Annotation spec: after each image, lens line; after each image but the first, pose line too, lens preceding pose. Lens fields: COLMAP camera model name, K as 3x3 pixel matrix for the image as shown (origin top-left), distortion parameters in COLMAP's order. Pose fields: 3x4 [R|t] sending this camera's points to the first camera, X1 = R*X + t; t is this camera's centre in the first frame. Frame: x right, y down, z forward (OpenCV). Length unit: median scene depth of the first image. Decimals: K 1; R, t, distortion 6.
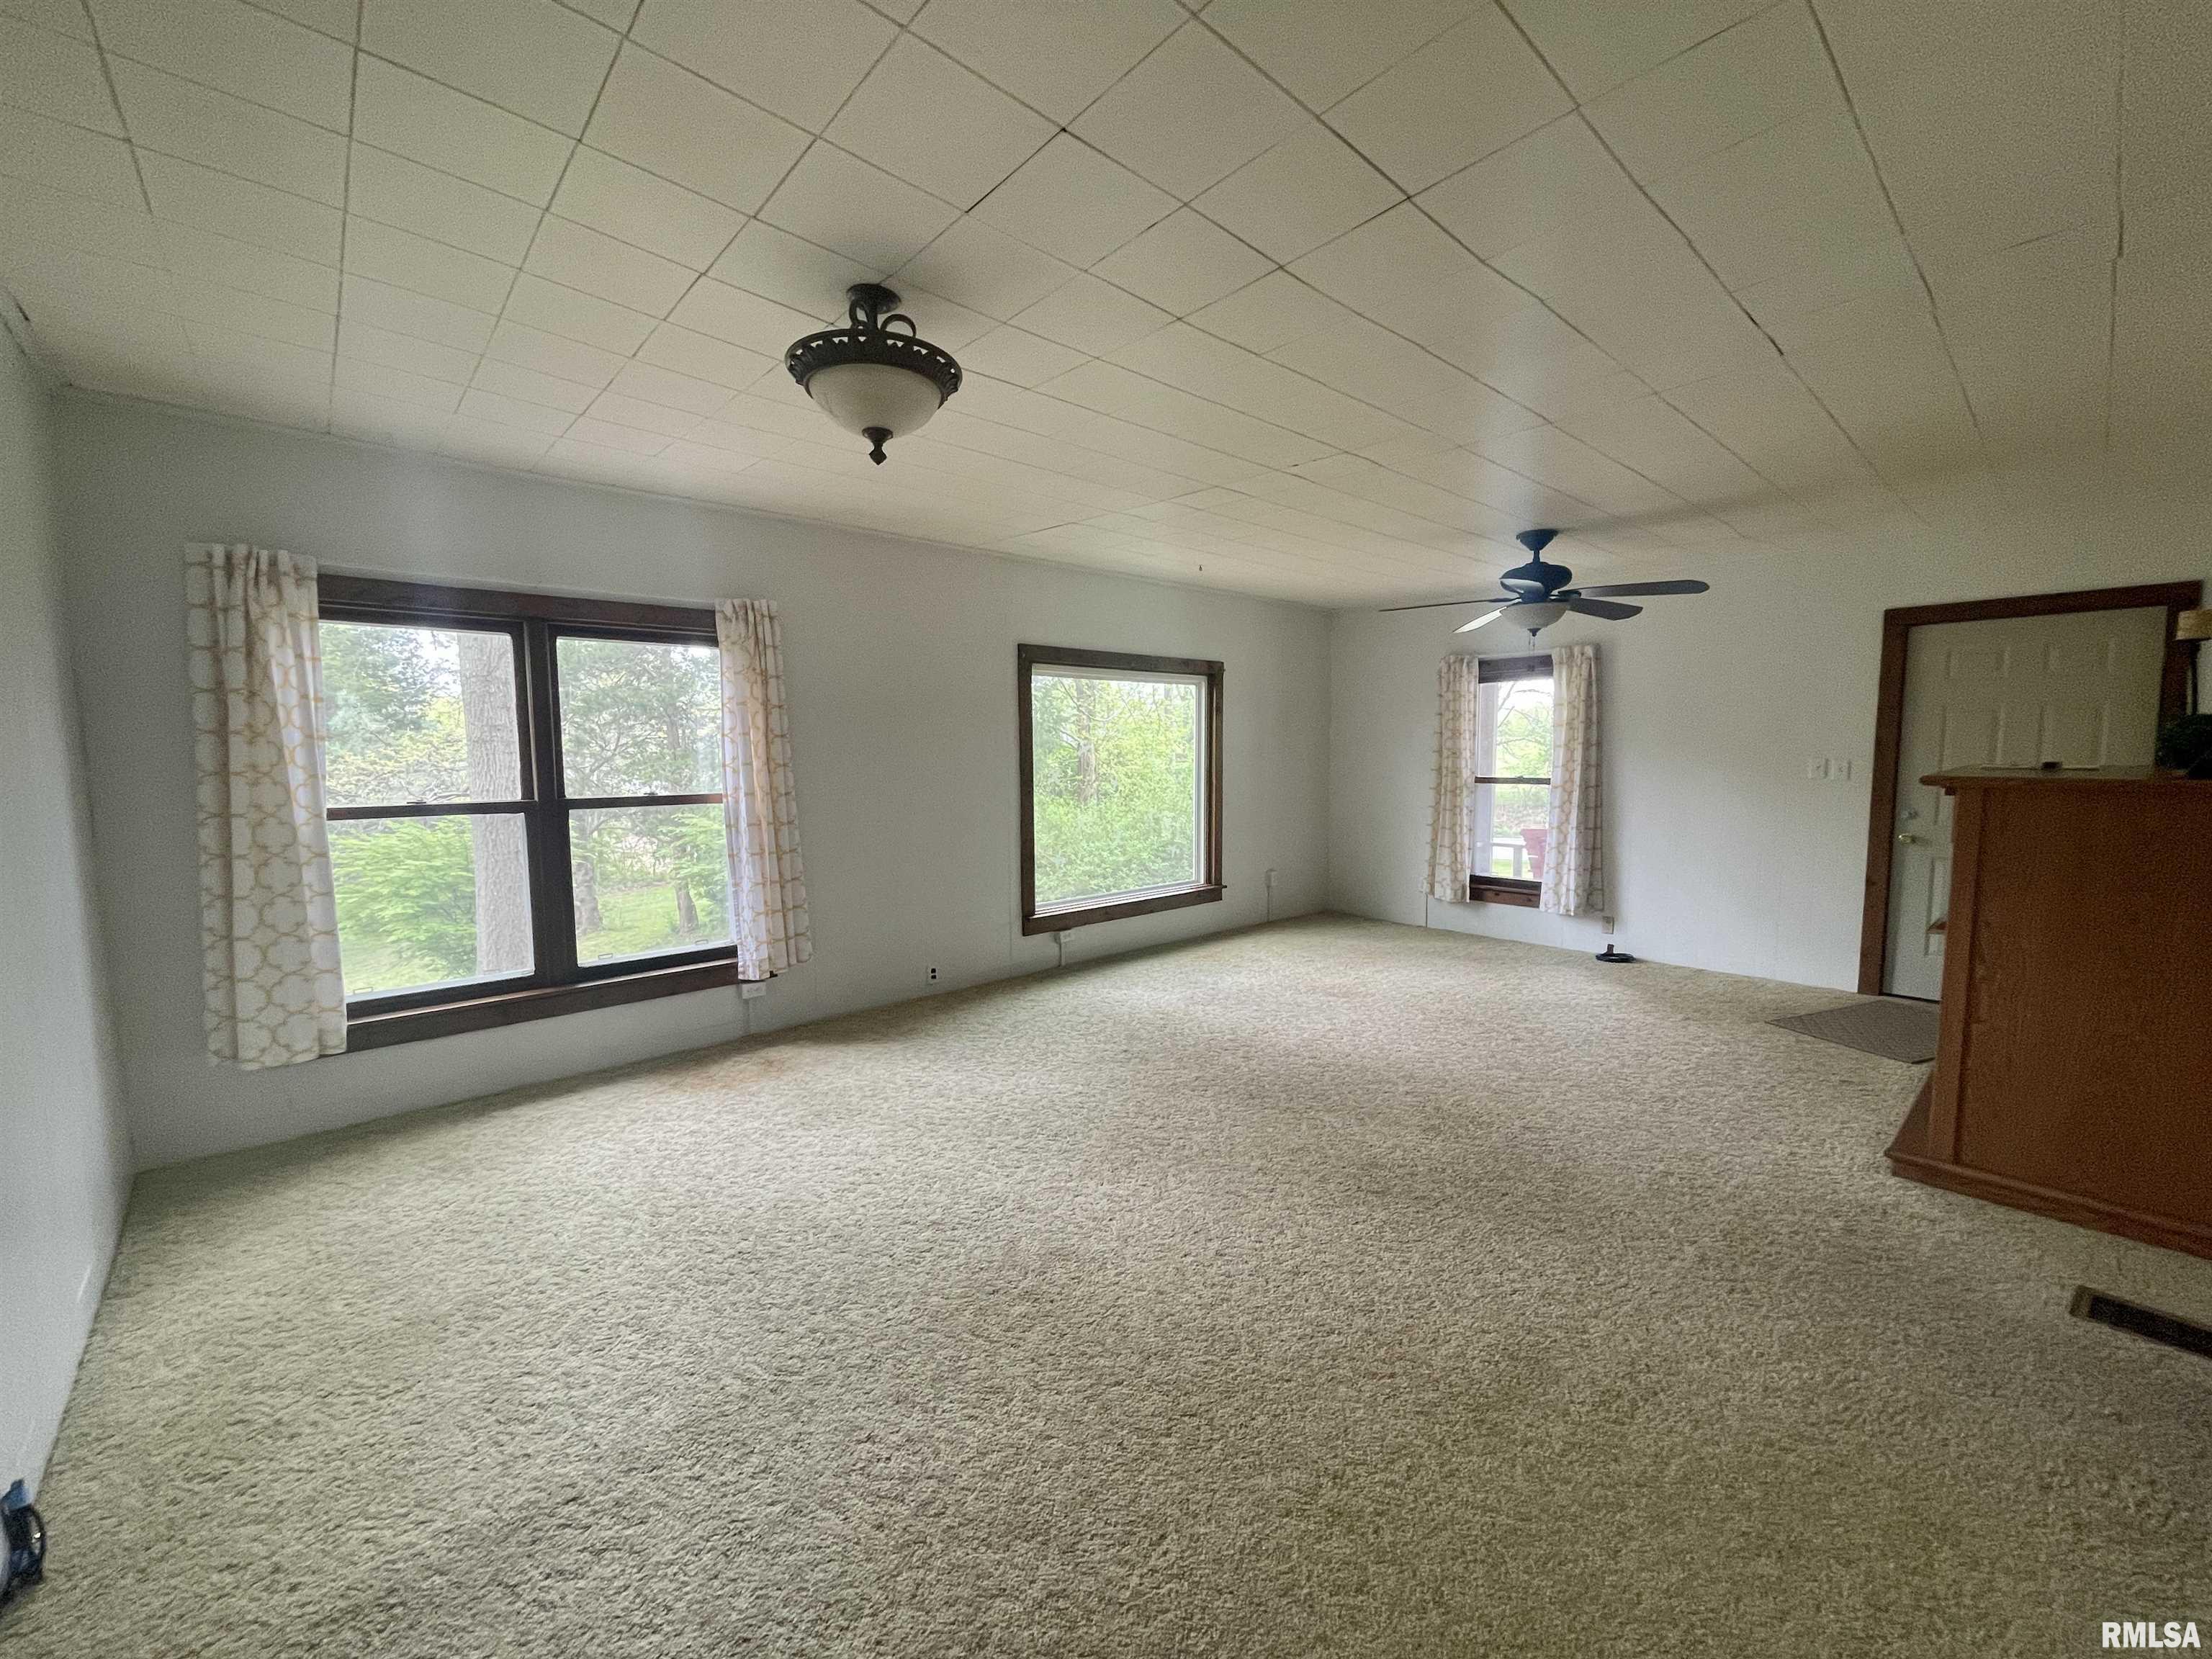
lens RADIAL K [[888.7, 0, 1106.0], [0, 888.7, 829.5], [0, 0, 1]] dist [0.001142, 0.000154]
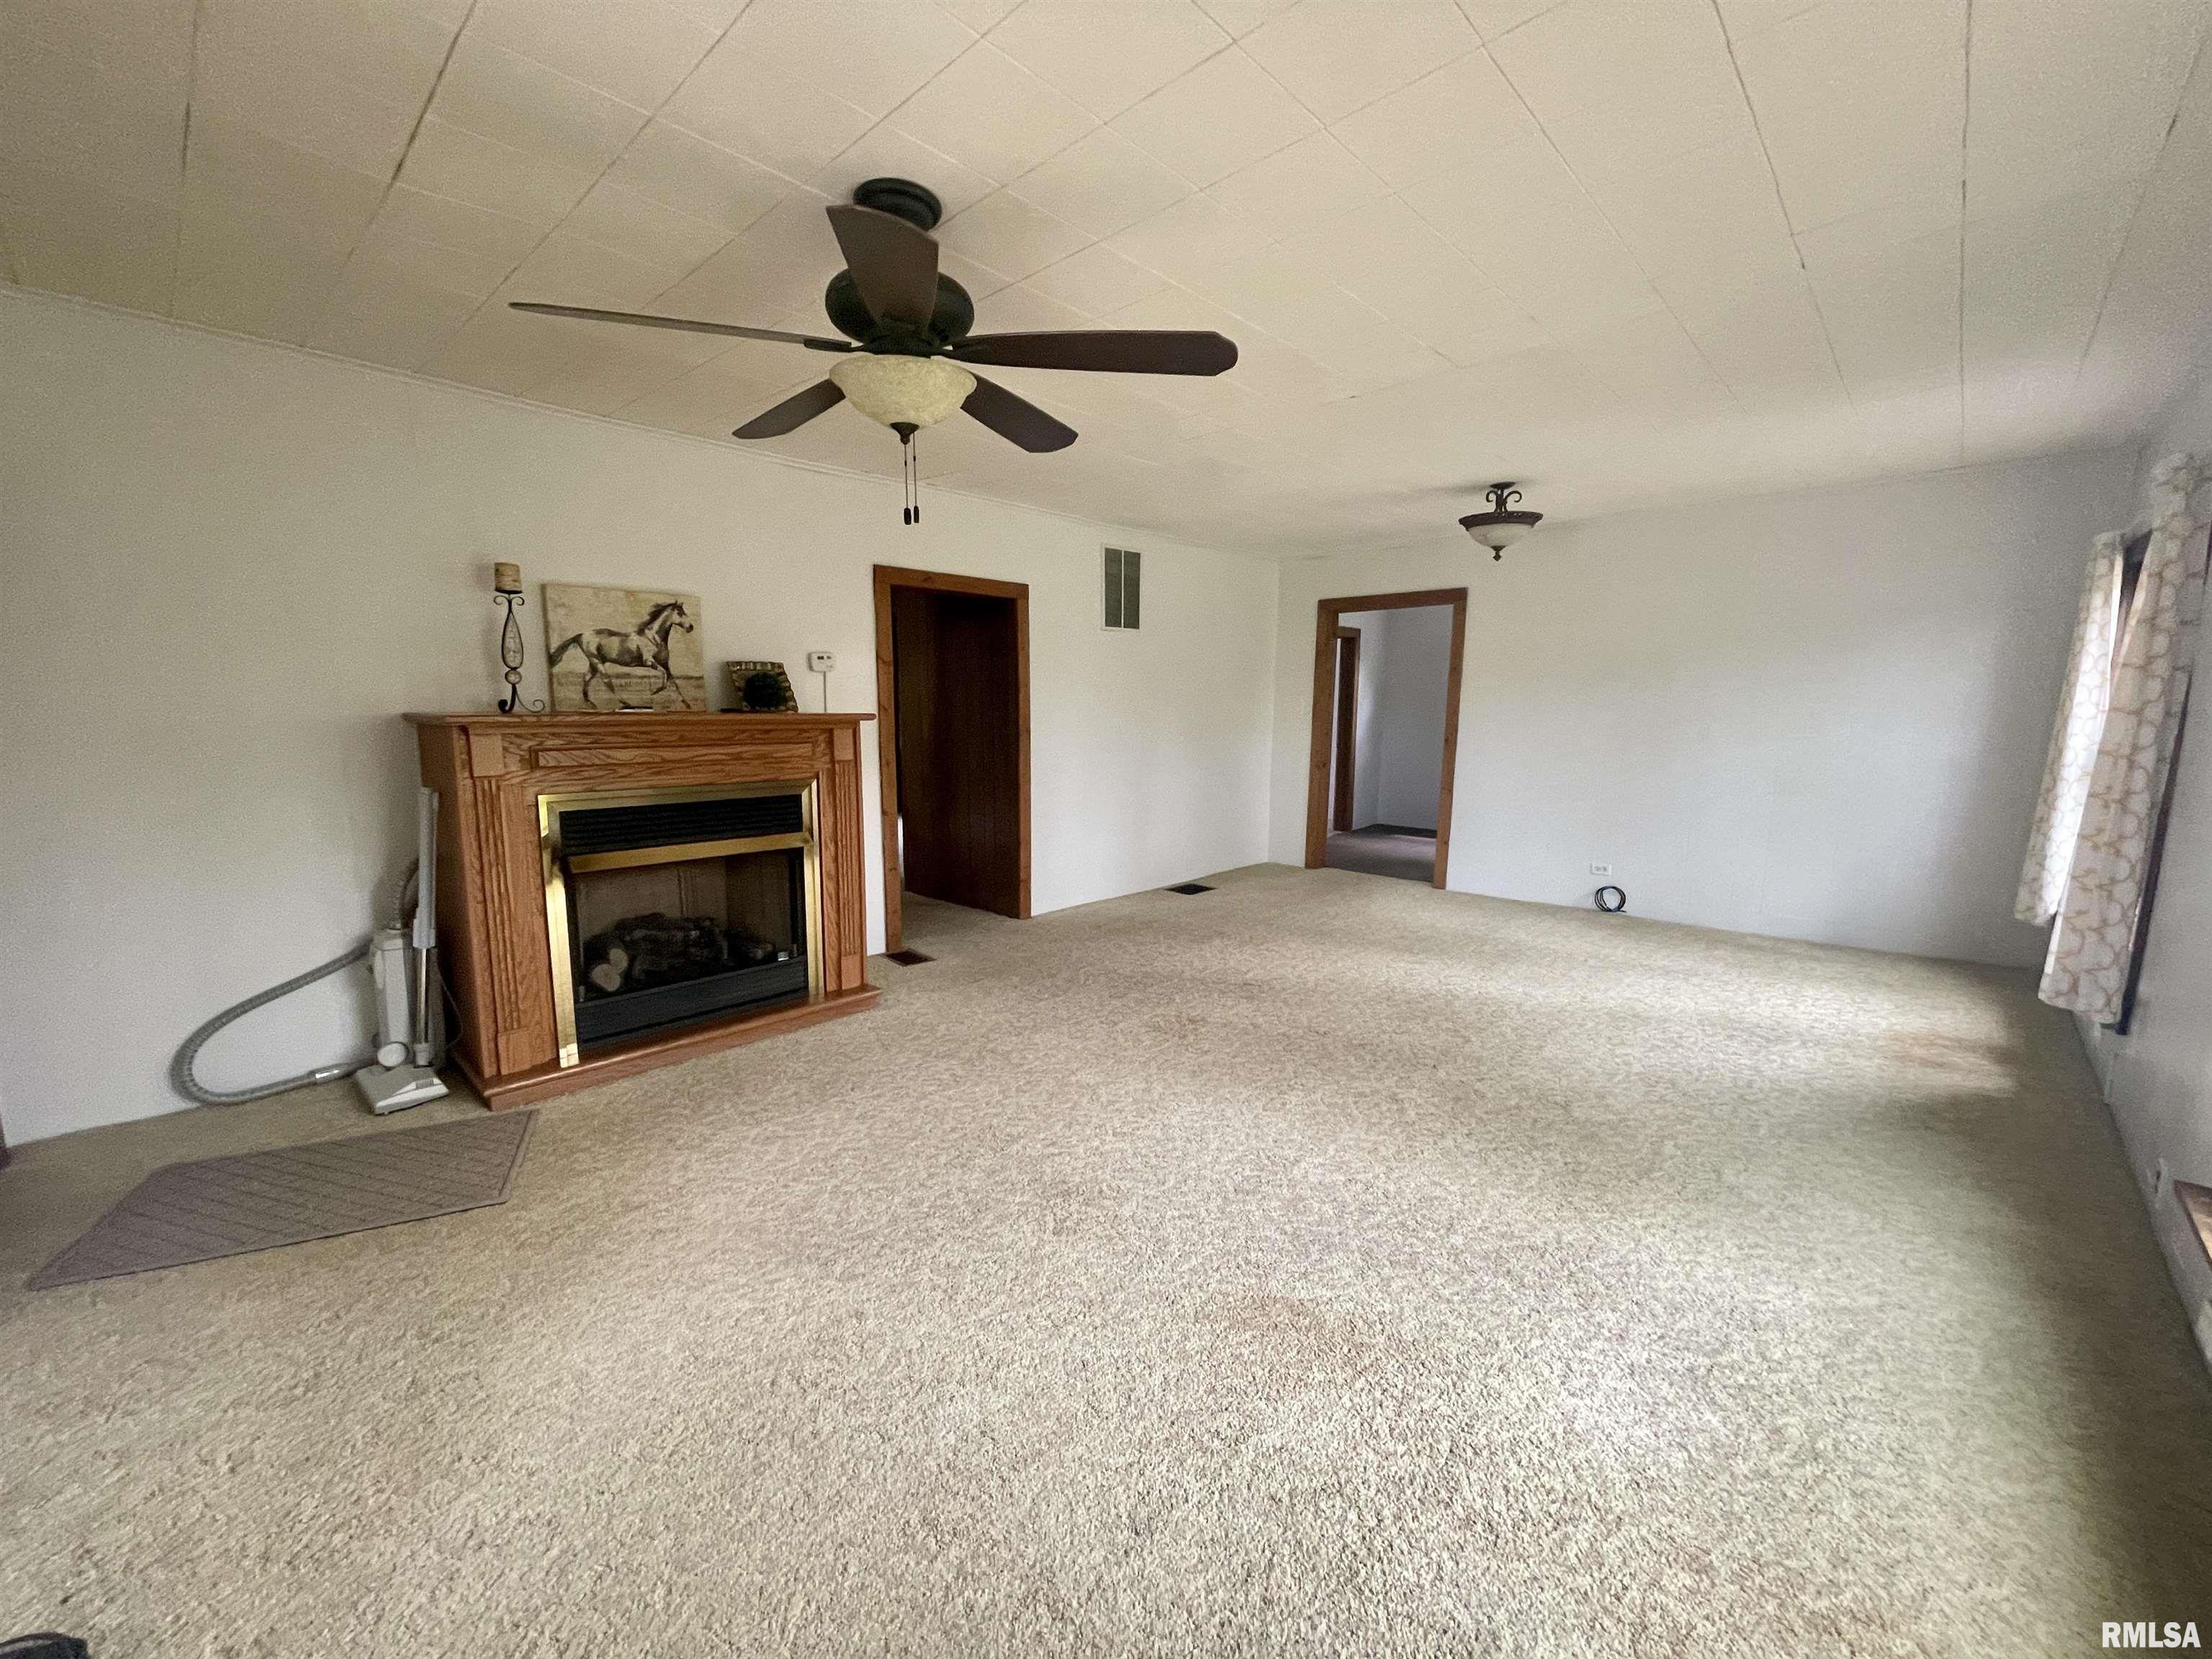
lens RADIAL K [[888.7, 0, 1106.0], [0, 888.7, 829.5], [0, 0, 1]] dist [0.001142, 0.000154]
pose [[-0.995757, 0.013391, -0.091044, 0.519359], [-0.008210, 0.972481, 0.232838, -0.154339], [0.091656, 0.232597, -0.968245, 1.816118]]
